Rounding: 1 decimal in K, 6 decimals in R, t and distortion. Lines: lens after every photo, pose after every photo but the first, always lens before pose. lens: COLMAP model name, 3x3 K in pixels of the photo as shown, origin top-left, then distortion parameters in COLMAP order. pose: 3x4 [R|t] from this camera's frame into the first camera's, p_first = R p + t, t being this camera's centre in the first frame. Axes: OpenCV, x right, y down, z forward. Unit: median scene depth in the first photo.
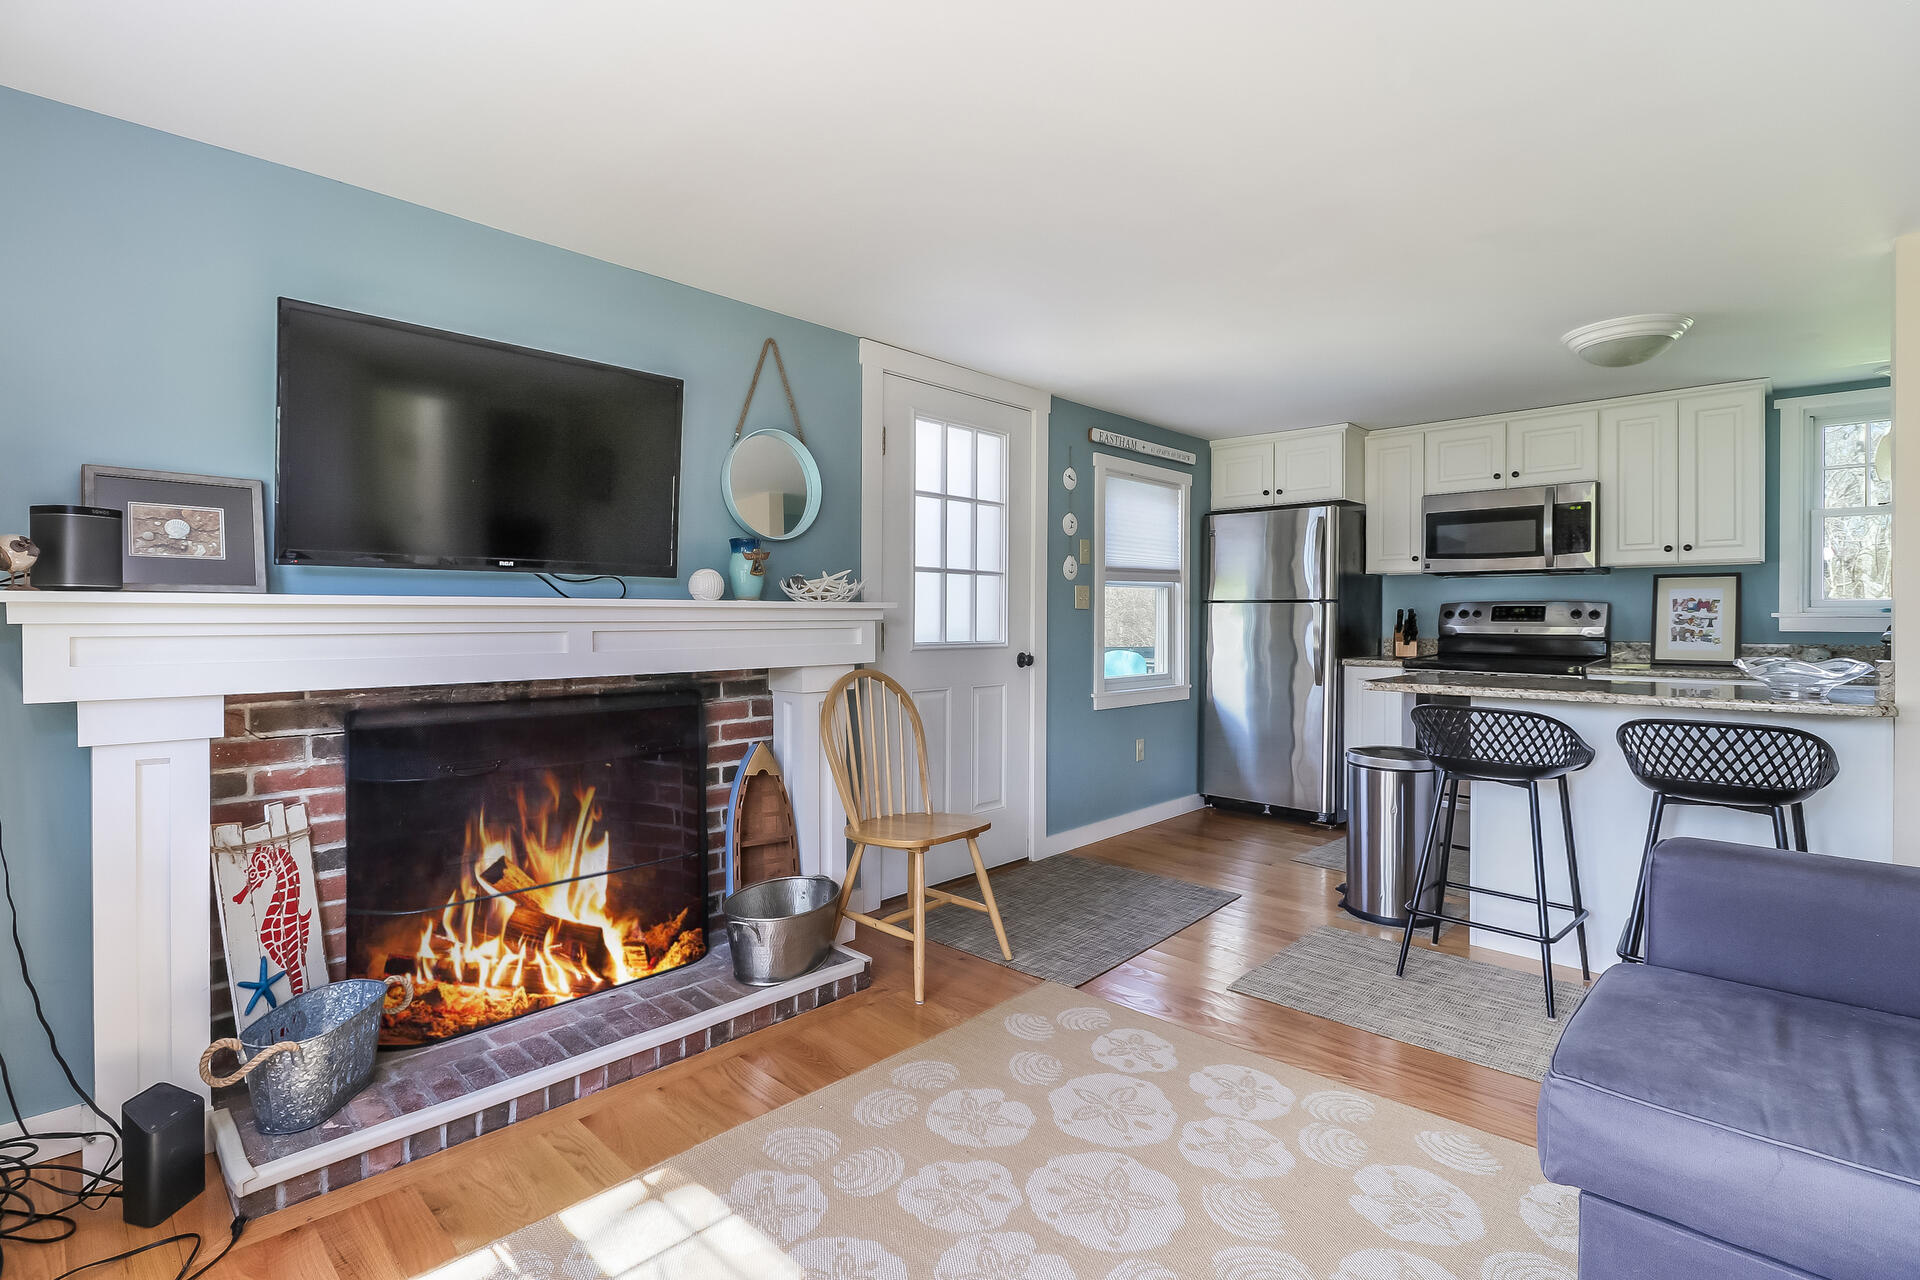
lens RADIAL K [[886.9, 0, 952.9], [0, 886.9, 626.4], [0, 0, 1]] dist [0.014369, -0.014672]
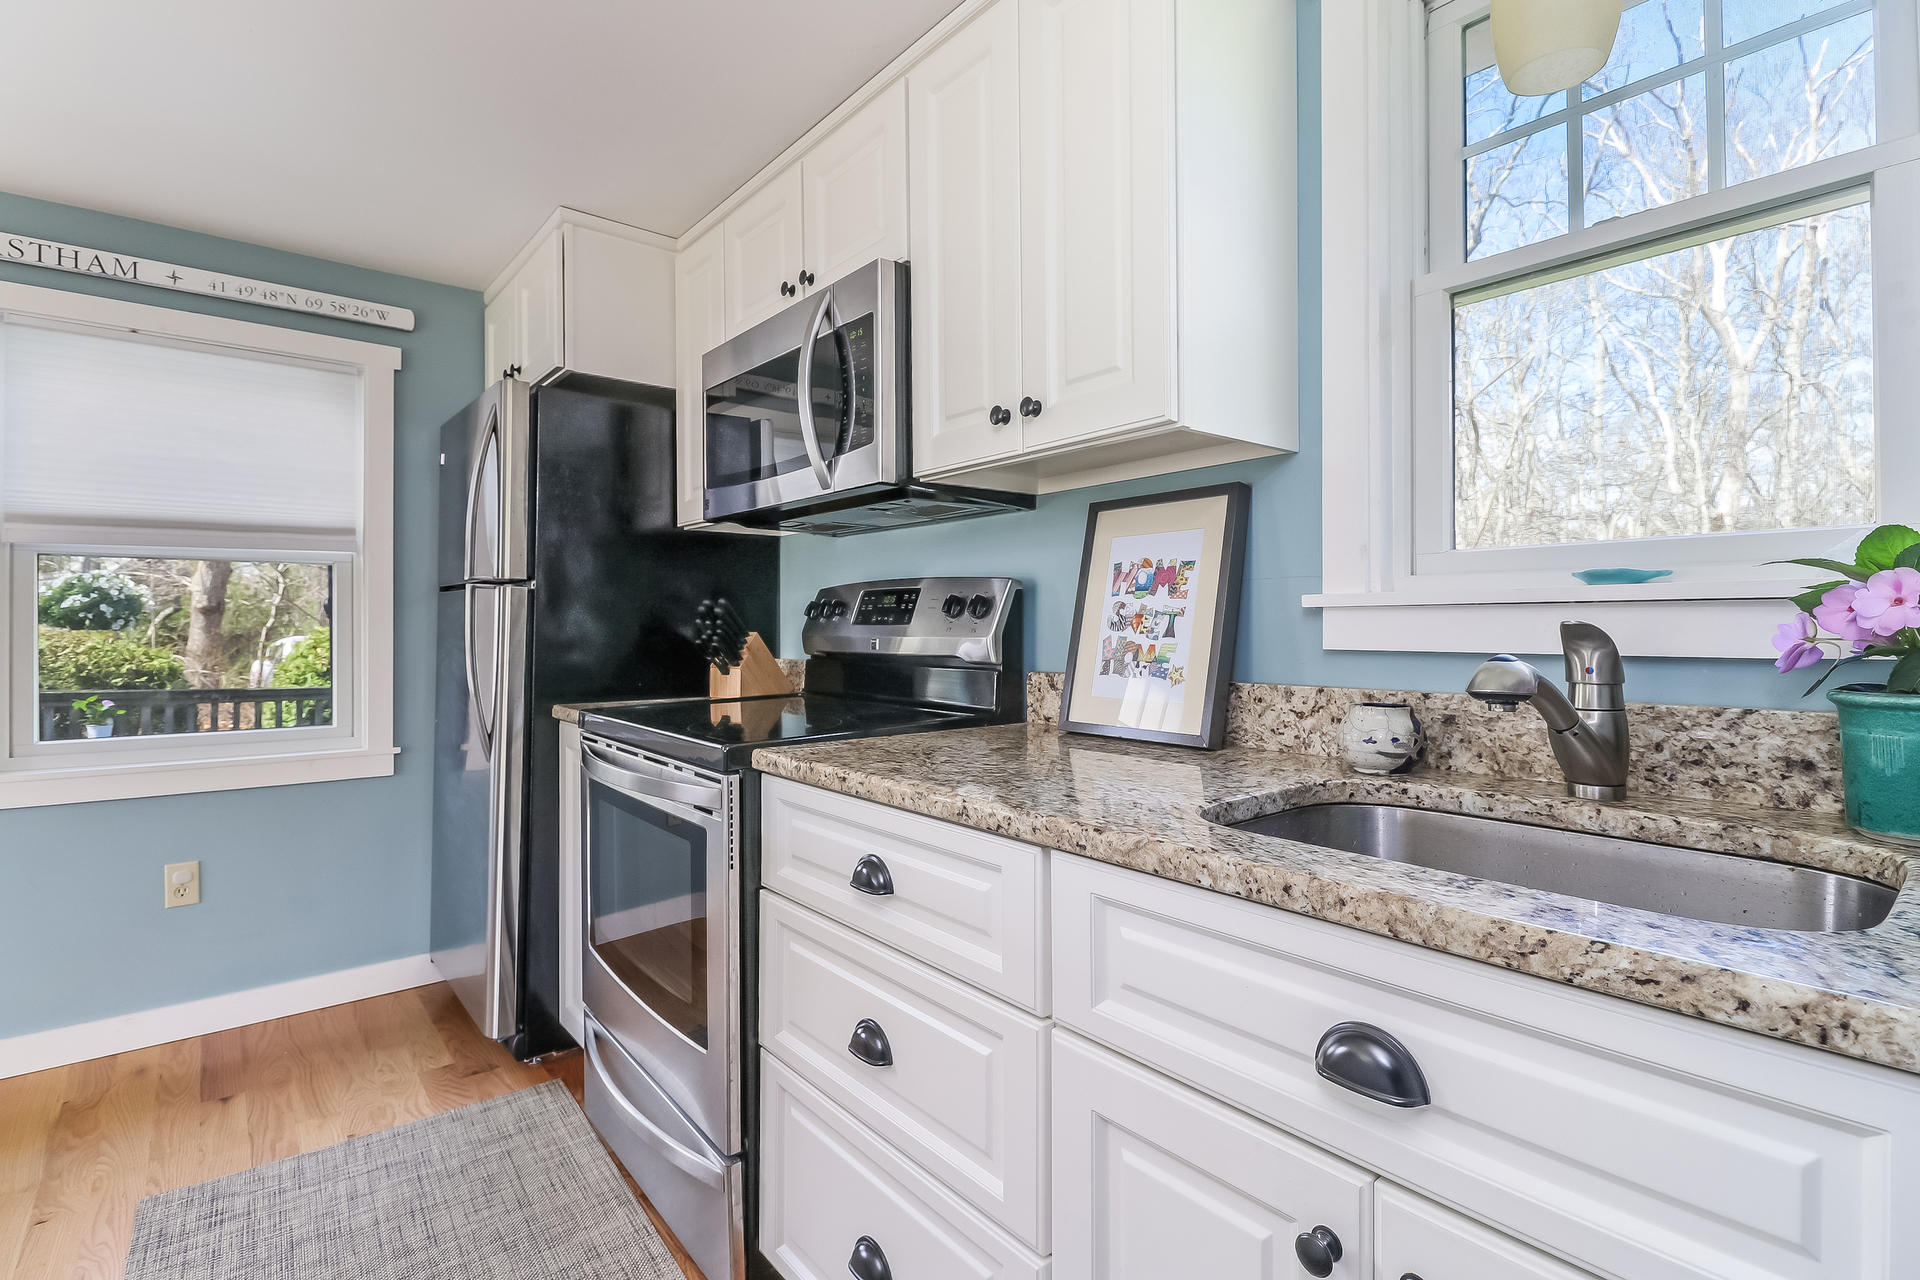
lens RADIAL K [[886.9, 0, 952.9], [0, 886.9, 626.4], [0, 0, 1]] dist [0.014369, -0.014672]
pose [[0.993787, -0.002366, -0.111273, 1.142157], [0.001334, 0.999955, -0.009346, -0.000484], [0.111290, 0.009139, 0.993746, 0.897351]]
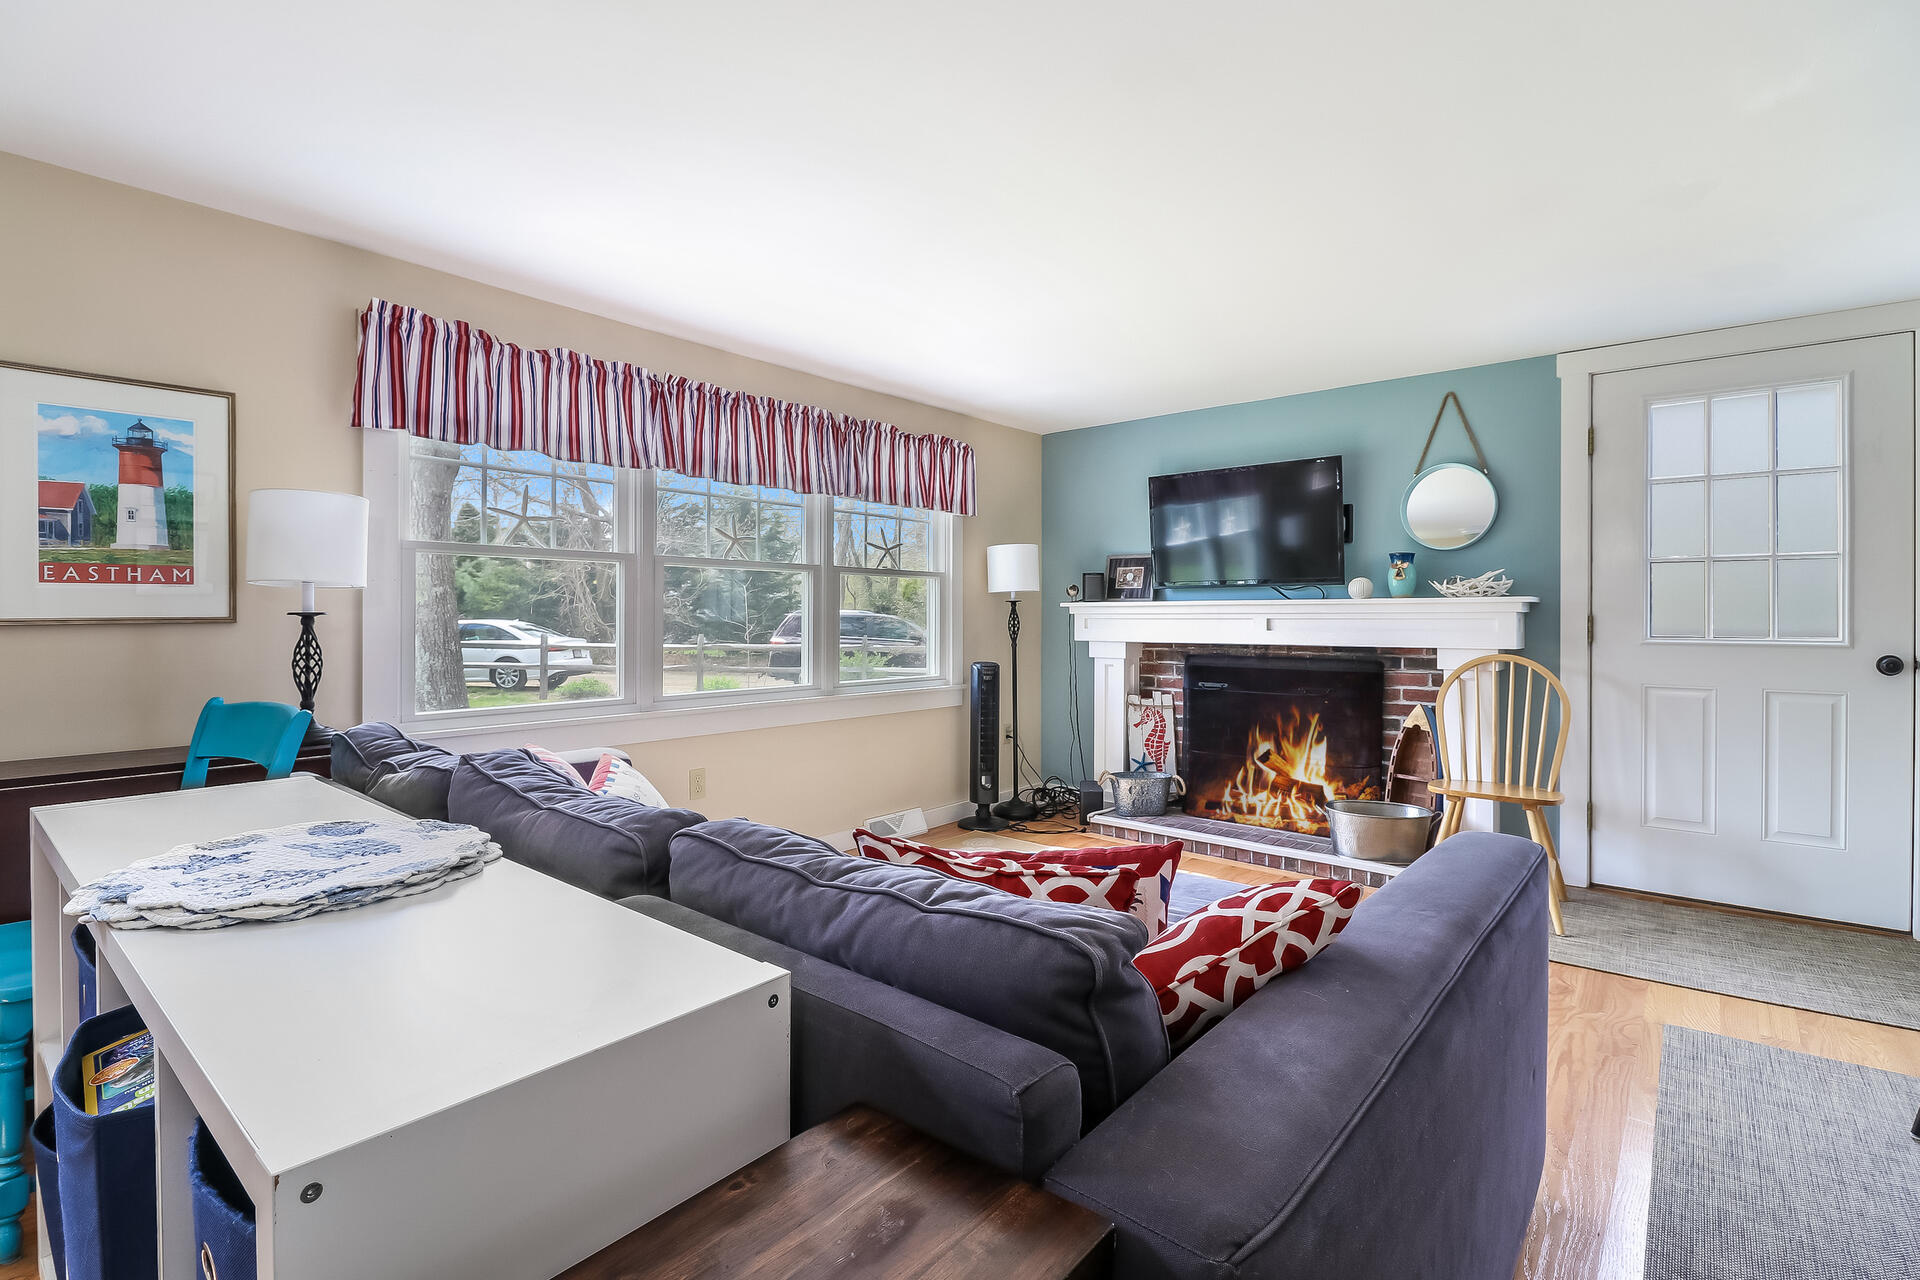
lens RADIAL K [[879.8, 0, 959.0], [0, 879.8, 621.4], [0, 0, 1]] dist [0.000056, -0.000332]
pose [[0.075434, 0.005181, -0.997137, 1.052089], [-0.009991, 0.999940, 0.004440, 0.007486], [0.997101, 0.009627, 0.075481, 0.213791]]
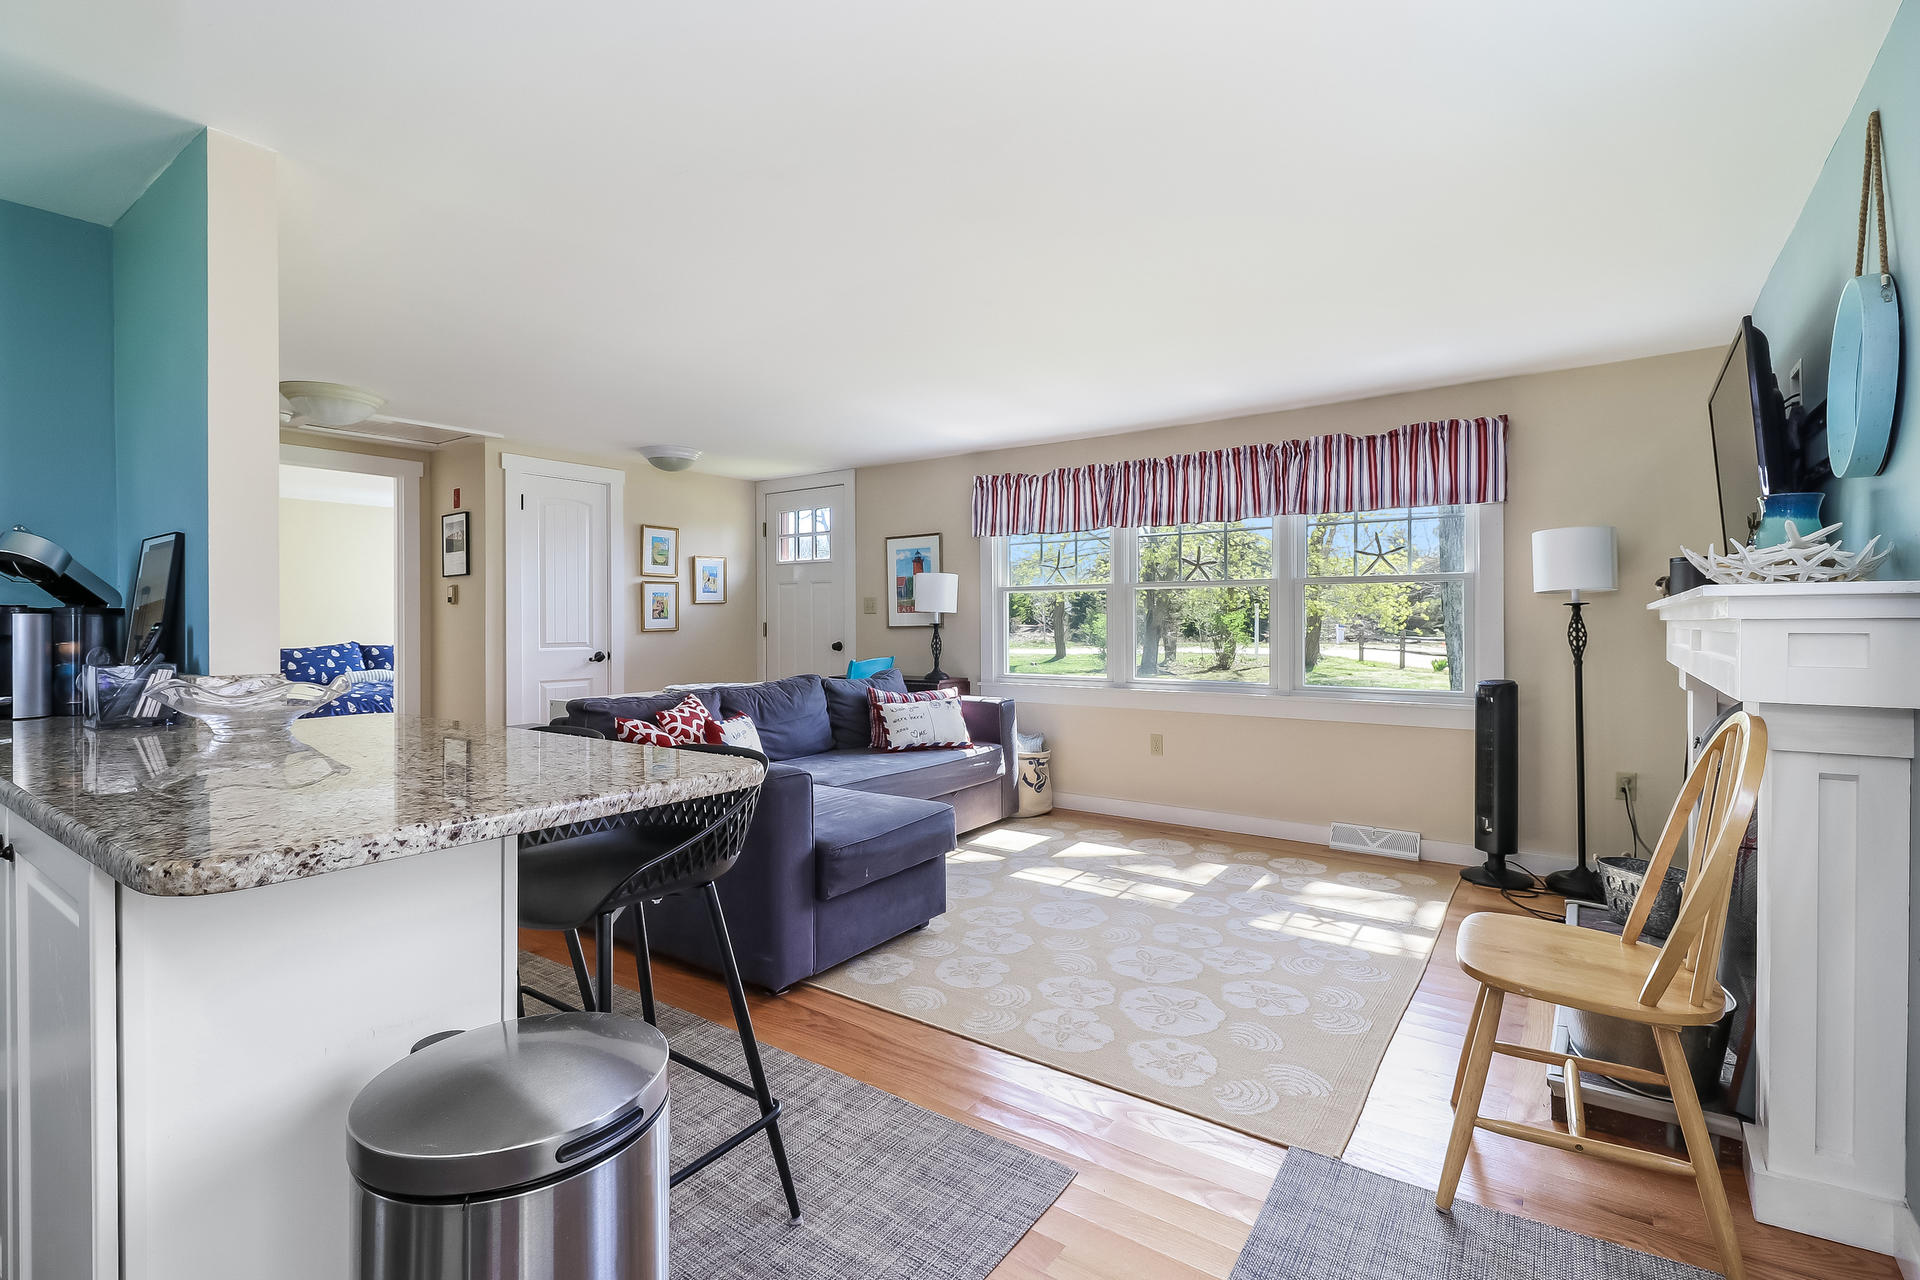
lens RADIAL K [[879.8, 0, 959.0], [0, 879.8, 621.4], [0, 0, 1]] dist [0.000056, -0.000332]
pose [[-0.989076, -0.001160, -0.147399, 0.454477], [-0.001699, 0.999992, 0.003534, -0.001613], [0.147393, 0.003746, -0.989071, 1.510253]]
